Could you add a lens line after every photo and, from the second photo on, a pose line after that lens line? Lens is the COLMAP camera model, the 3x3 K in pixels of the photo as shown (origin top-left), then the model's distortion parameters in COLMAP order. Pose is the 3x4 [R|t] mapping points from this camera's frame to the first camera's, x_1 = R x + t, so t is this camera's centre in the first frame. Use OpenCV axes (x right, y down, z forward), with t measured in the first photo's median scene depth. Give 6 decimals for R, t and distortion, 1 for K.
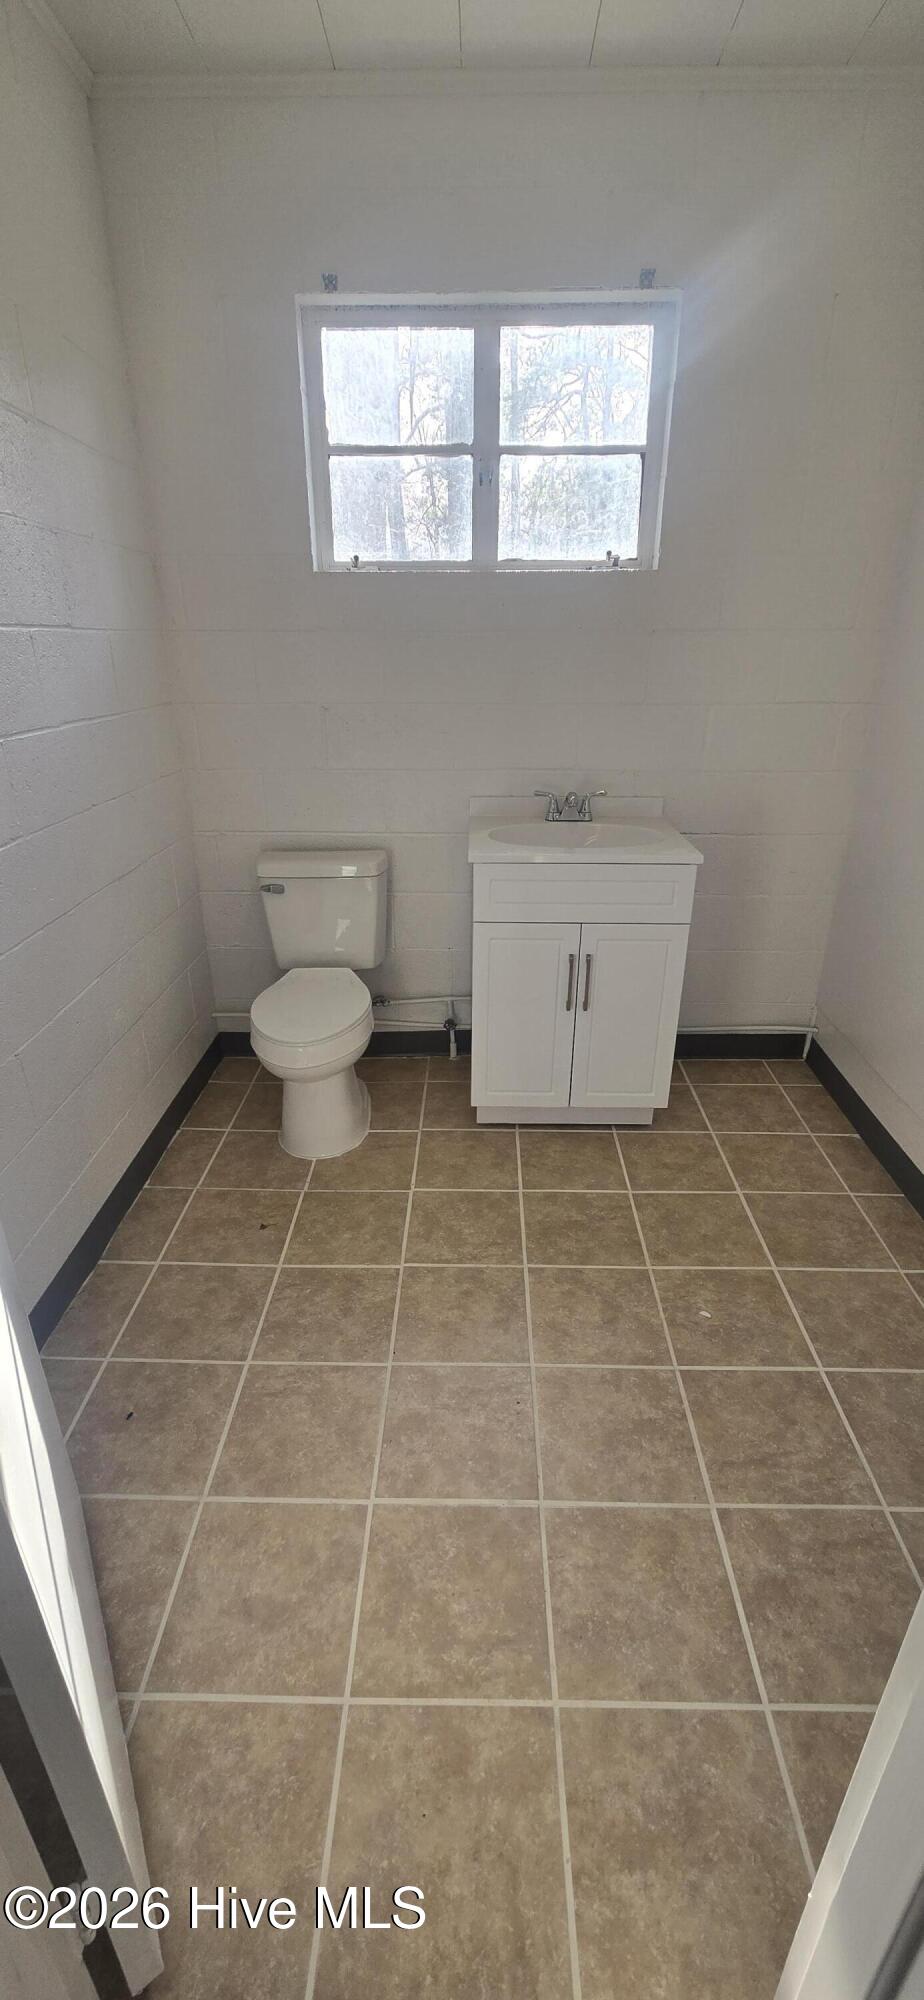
lens RADIAL K [[815.4, 0, 462.0], [0, 815.4, 1000.0], [0, 0, 1]] dist [-0.003656, -0.000598]
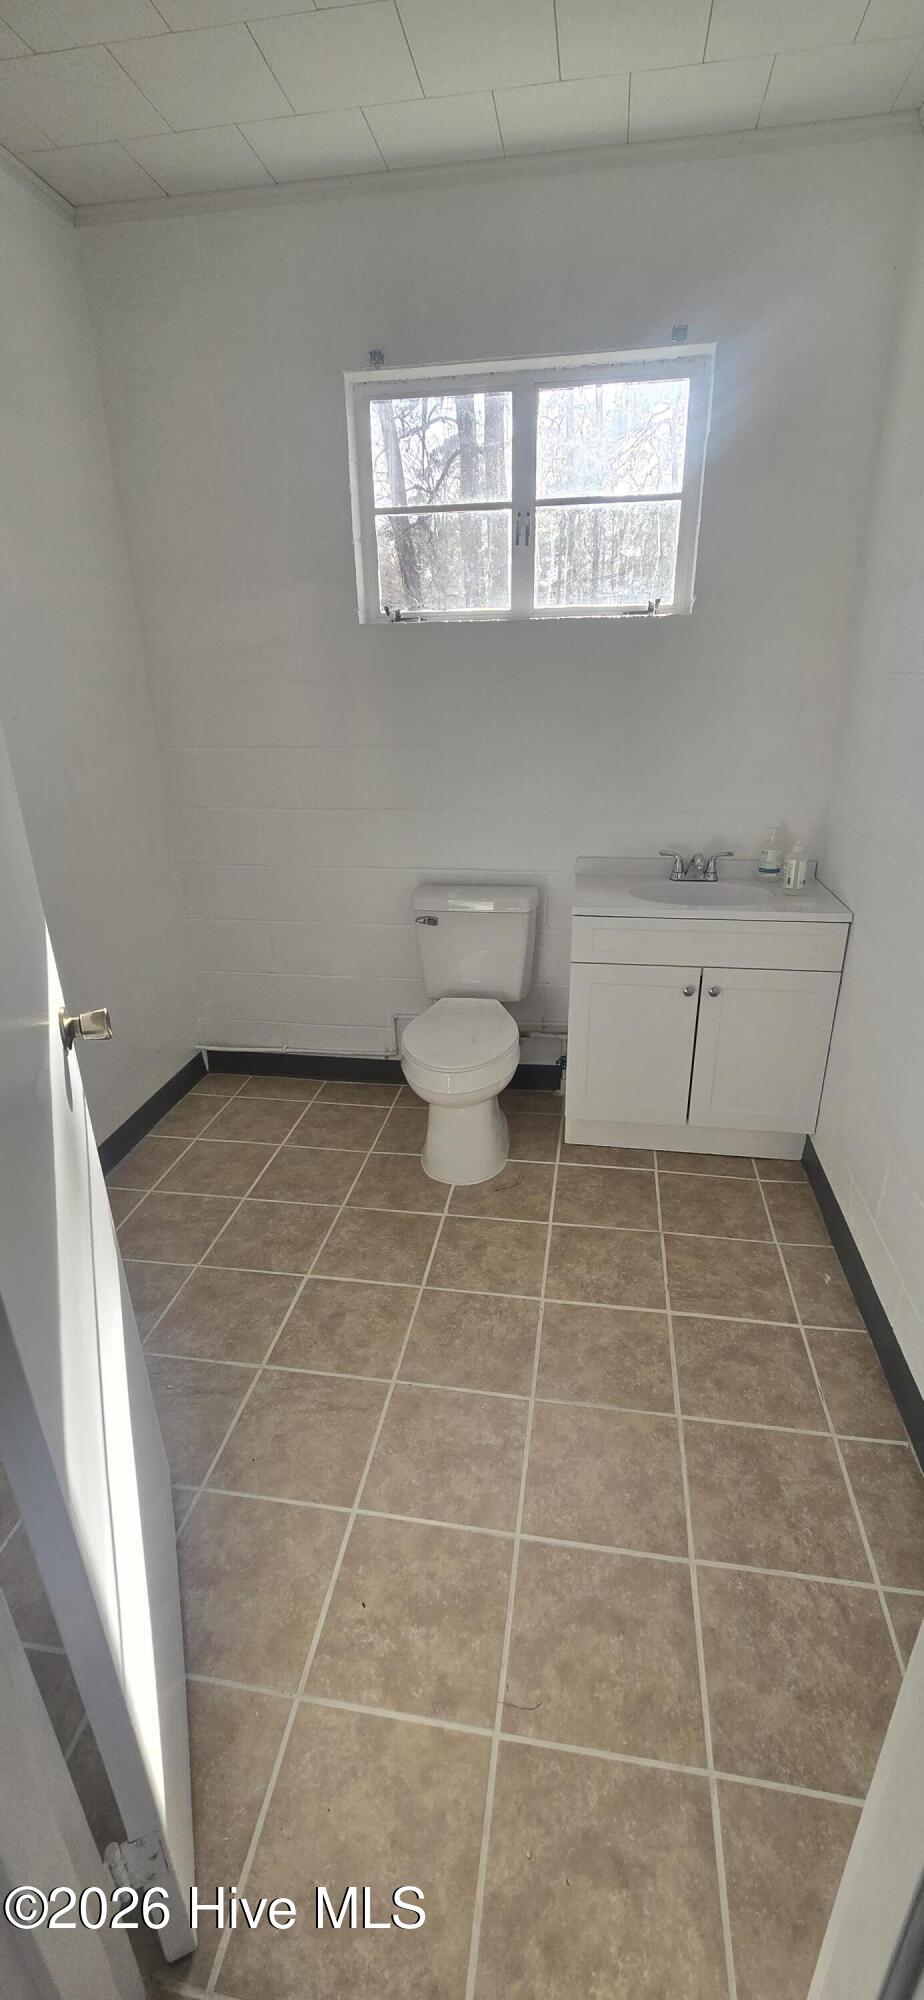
lens RADIAL K [[798.8, 0, 460.5], [0, 798.8, 1011.4], [0, 0, 1]] dist [-0.004938, -0.000208]
pose [[0.989721, 0.040573, -0.137134, 0.118391], [-0.044488, 0.998682, -0.025608, 0.000585], [0.135914, 0.031445, 0.990222, -0.002589]]
